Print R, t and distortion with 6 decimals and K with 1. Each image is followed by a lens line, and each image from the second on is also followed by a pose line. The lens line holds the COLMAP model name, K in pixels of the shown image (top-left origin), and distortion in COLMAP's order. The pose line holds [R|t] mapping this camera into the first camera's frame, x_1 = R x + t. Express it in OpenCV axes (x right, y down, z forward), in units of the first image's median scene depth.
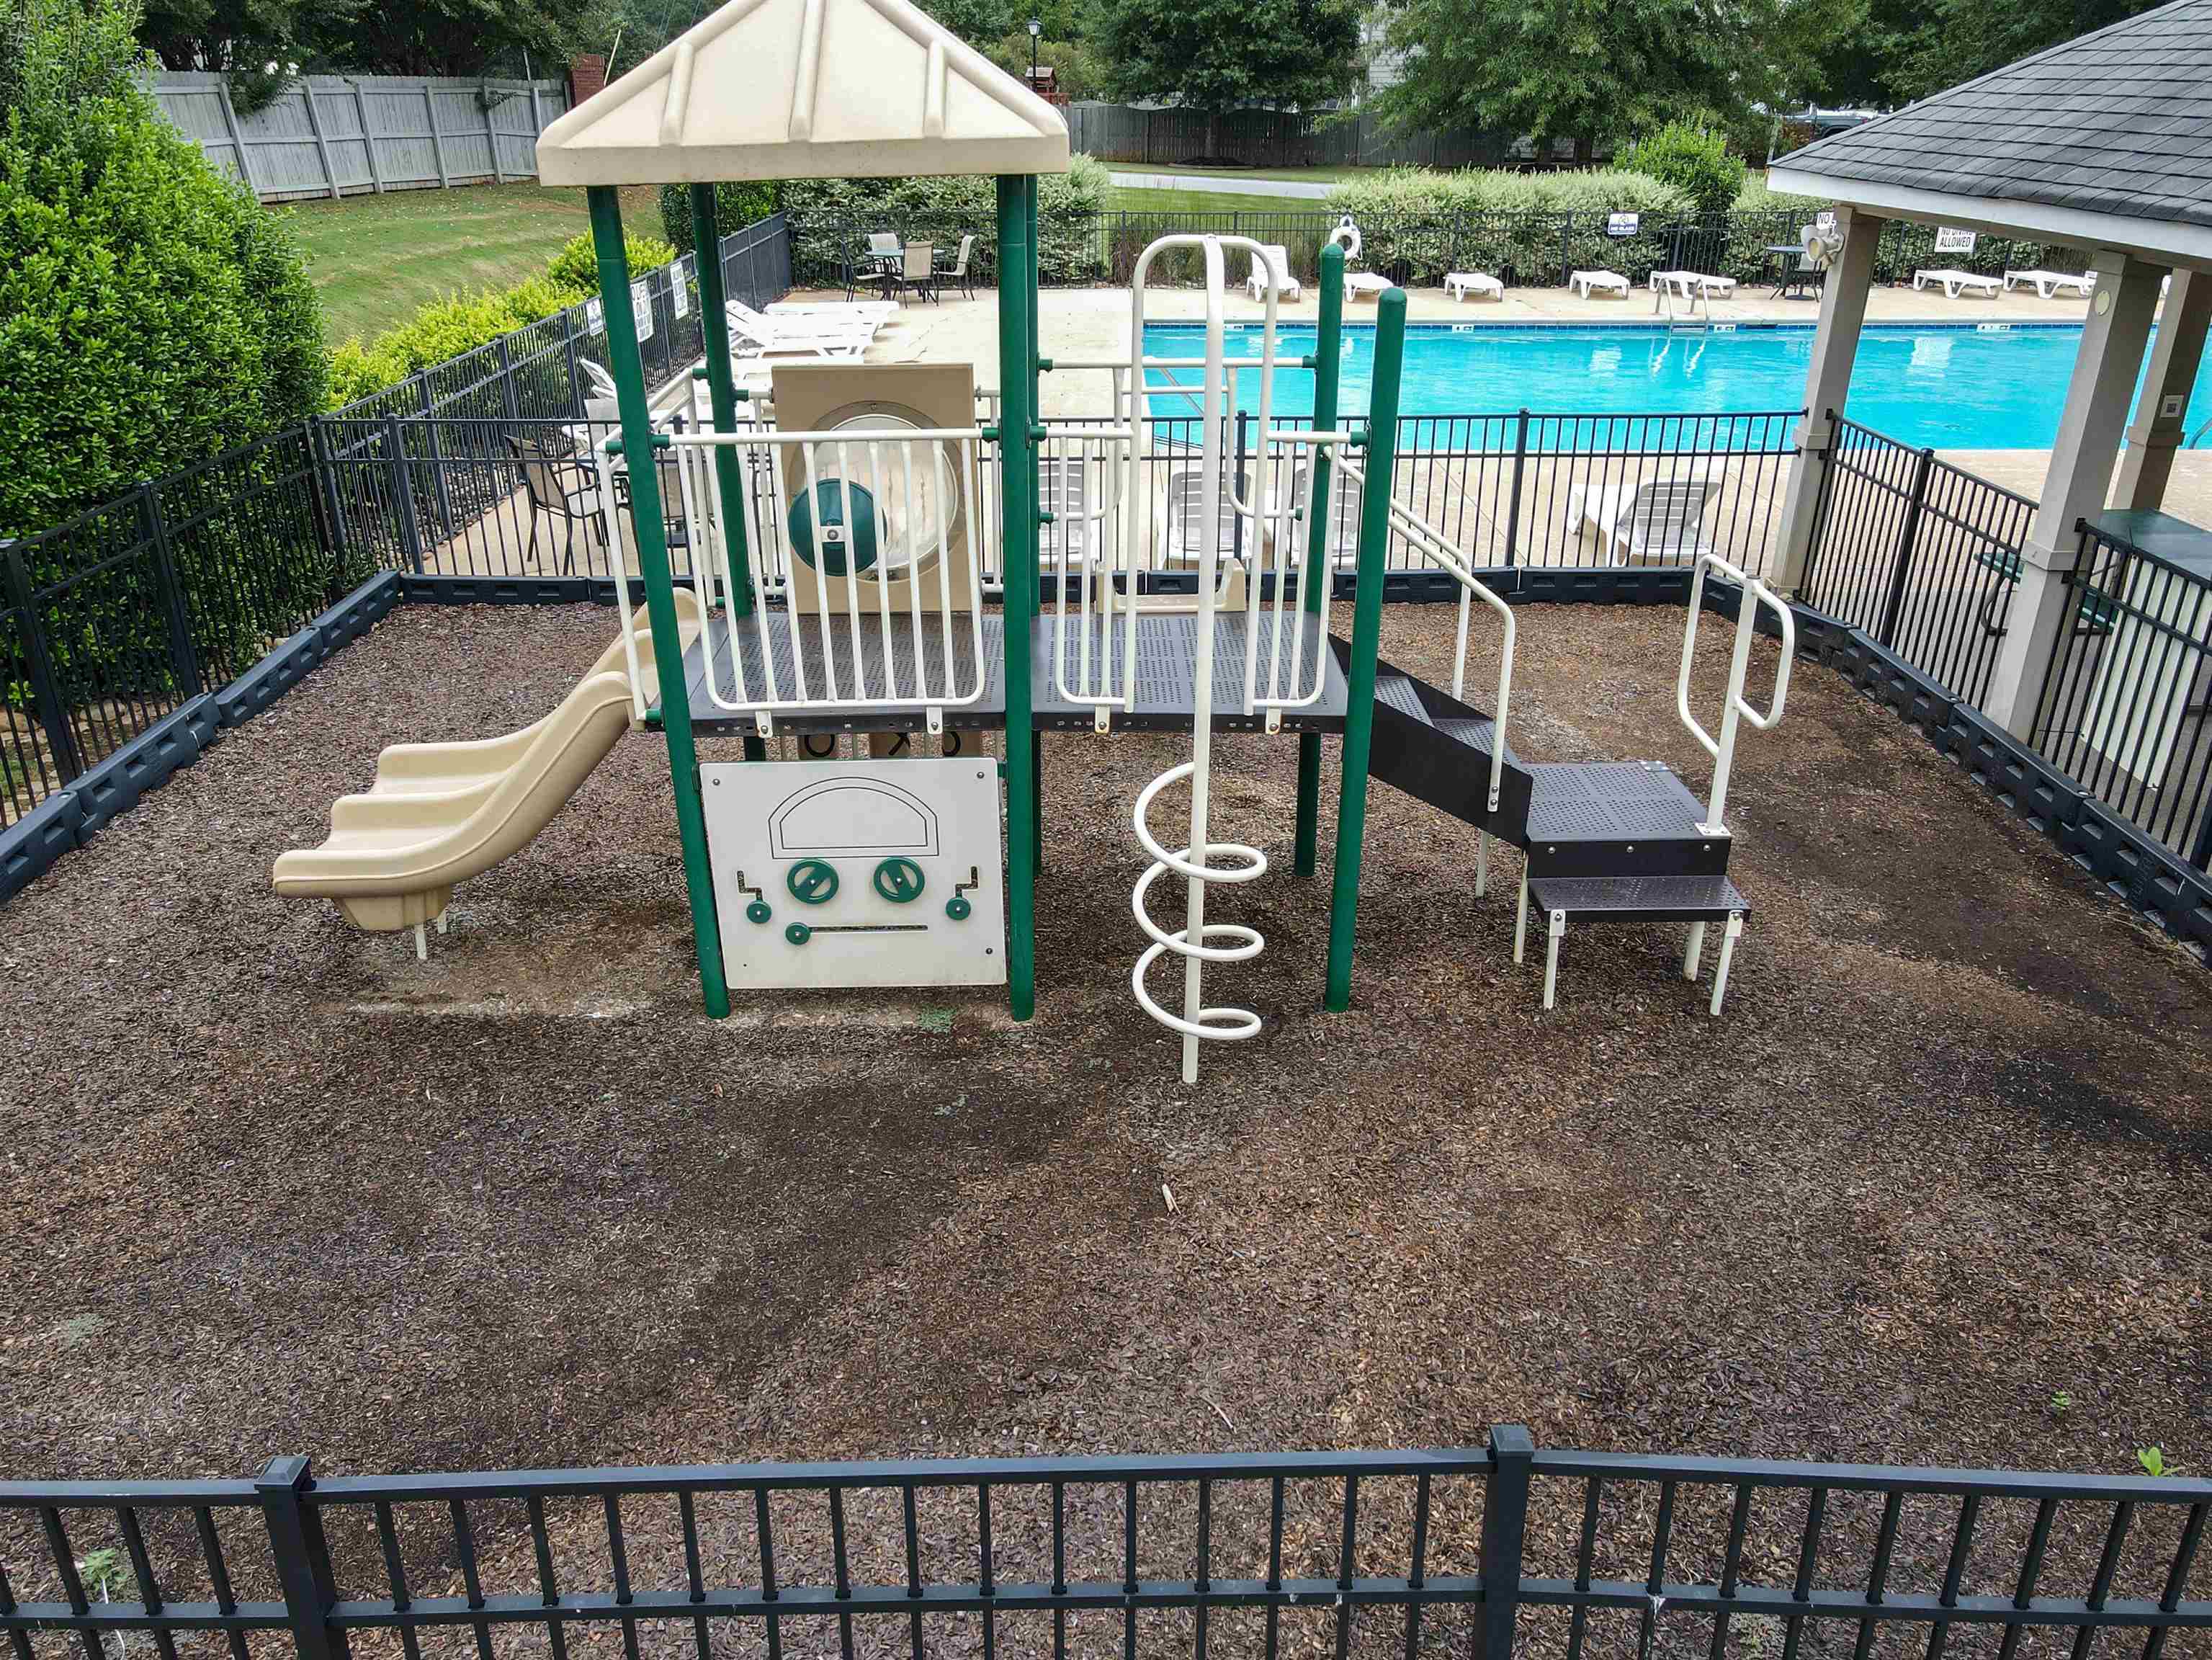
lens RADIAL K [[1629.7, 0, 1096.2], [0, 1629.7, 839.9], [0, 0, 1]] dist [0.022738, 0.003922]
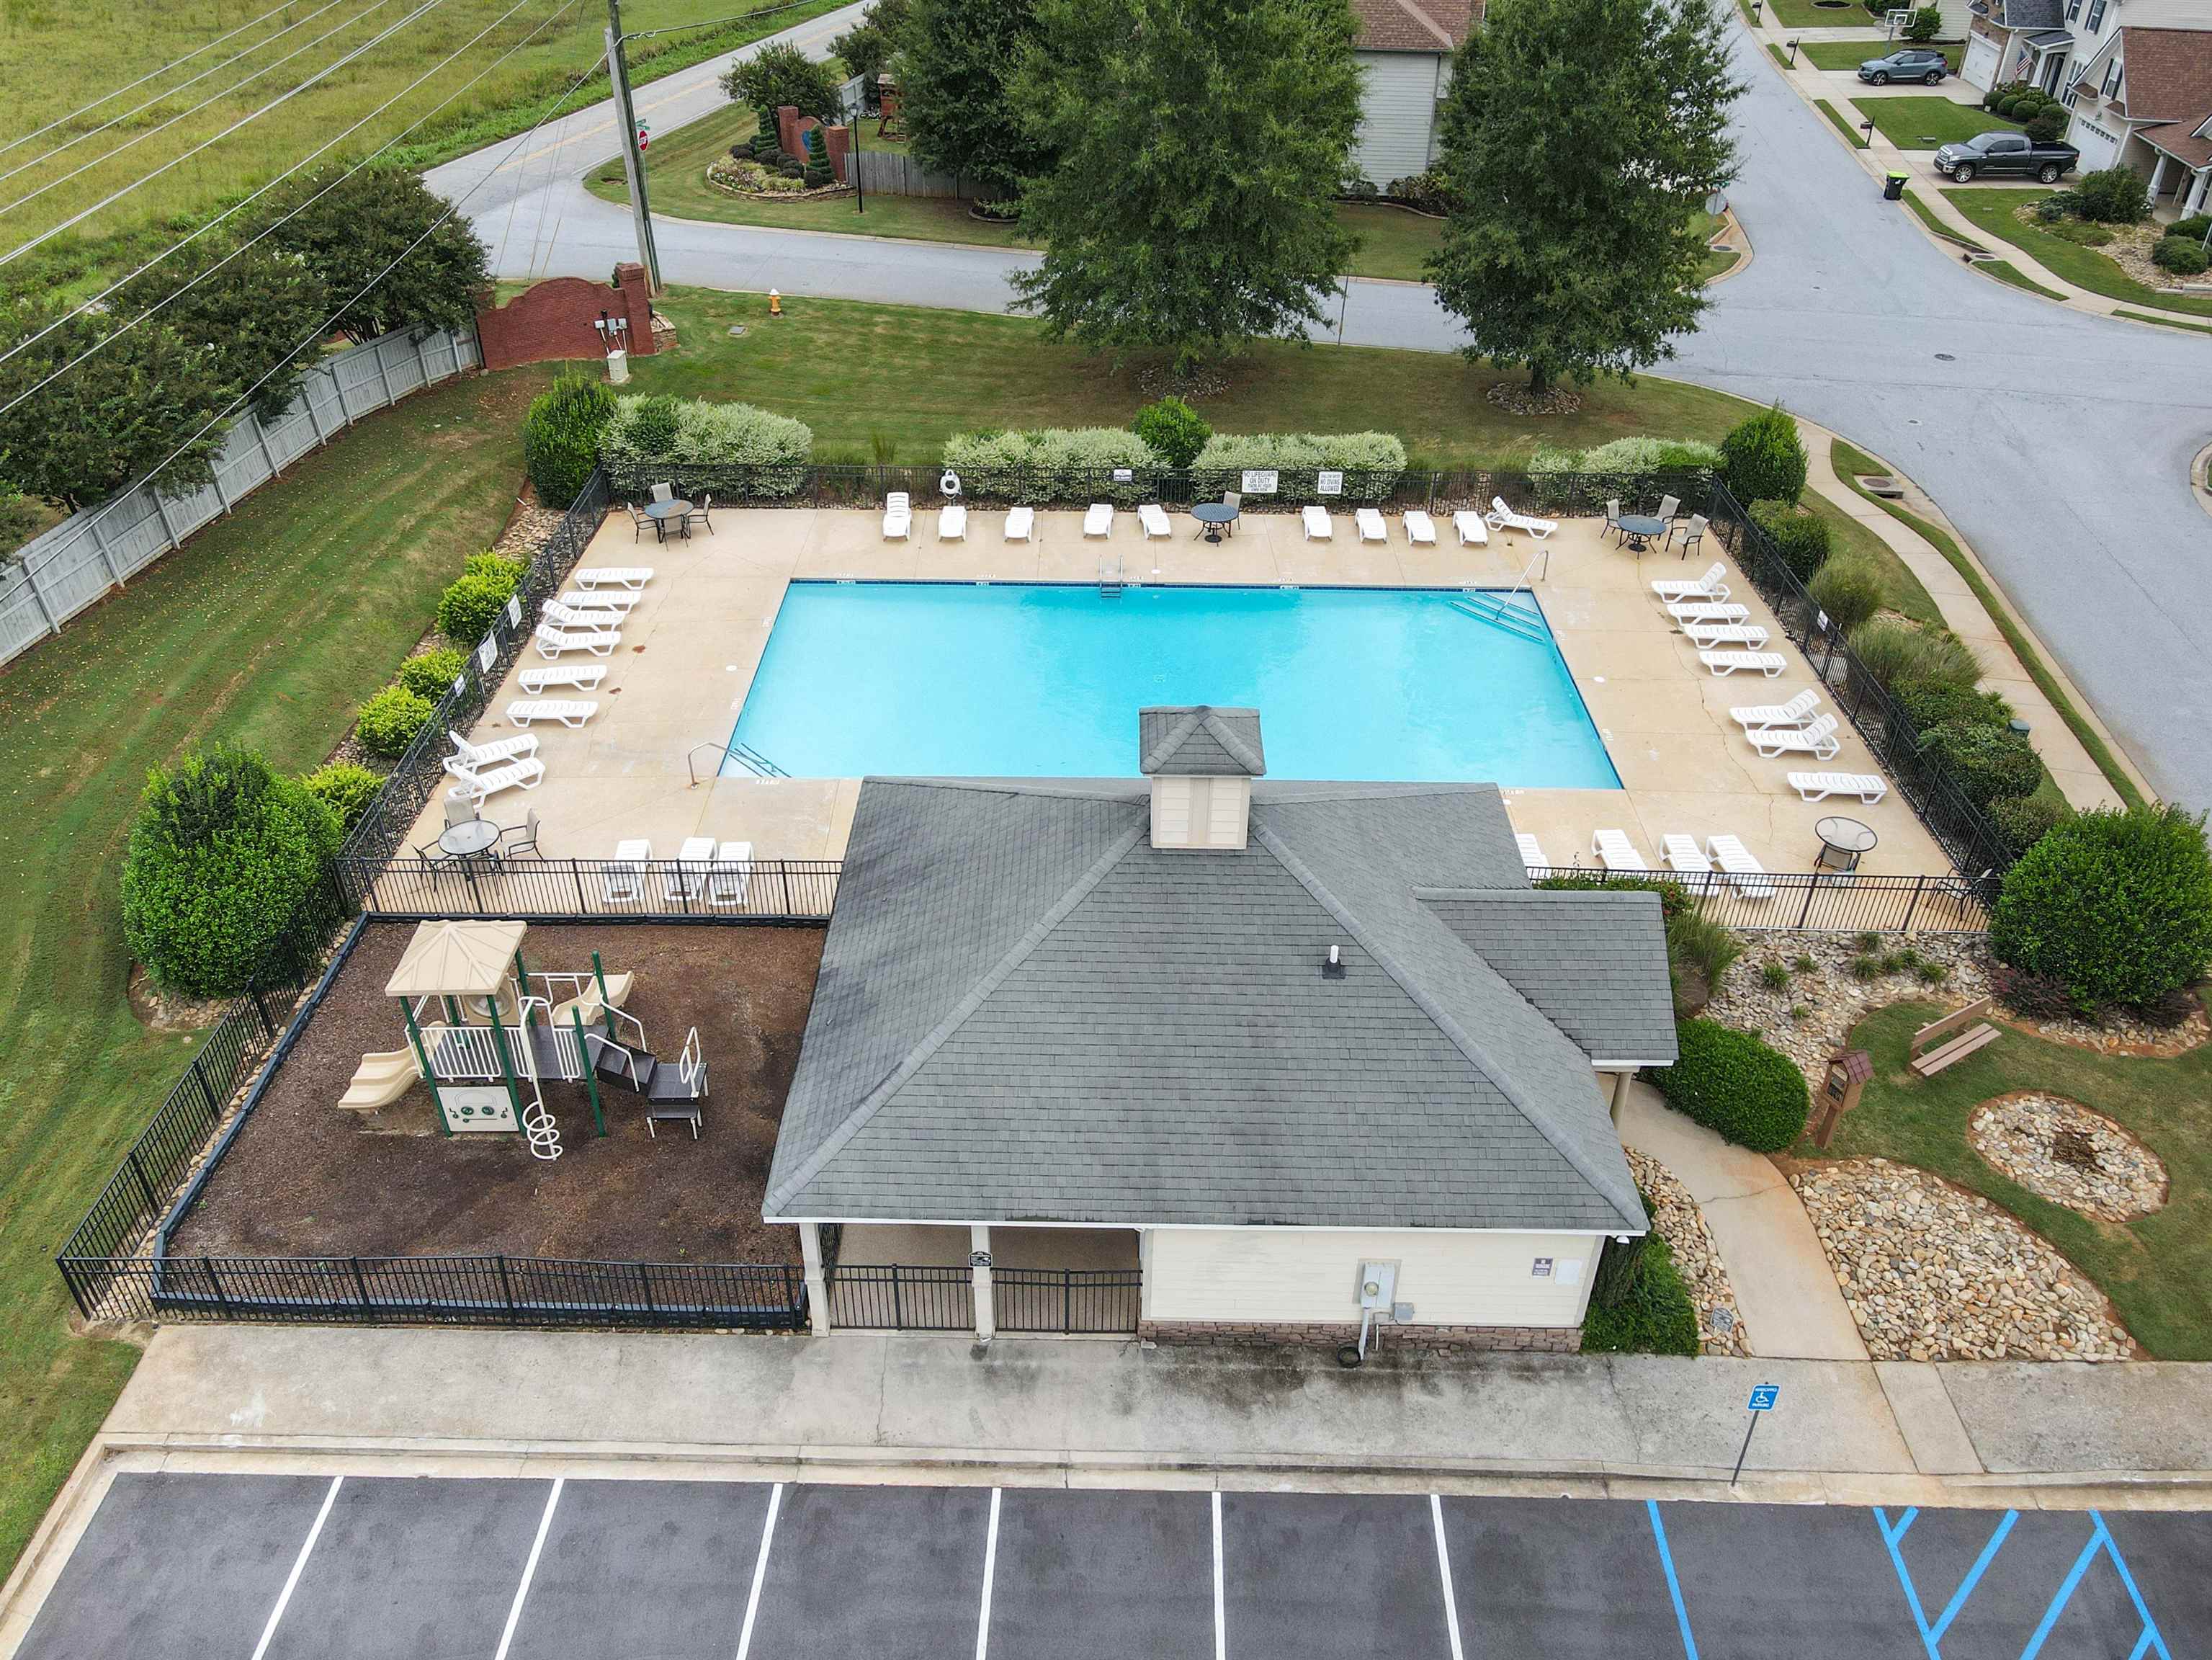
lens RADIAL K [[1629.7, 0, 1120.8], [0, 1629.7, 820.8], [0, 0, 1]] dist [0.022738, 0.003922]
pose [[0.999886, 0.014338, 0.004709, 1.468076], [-0.014924, 0.985749, 0.167560, -1.431344], [-0.002239, -0.167611, 0.985851, -3.013782]]
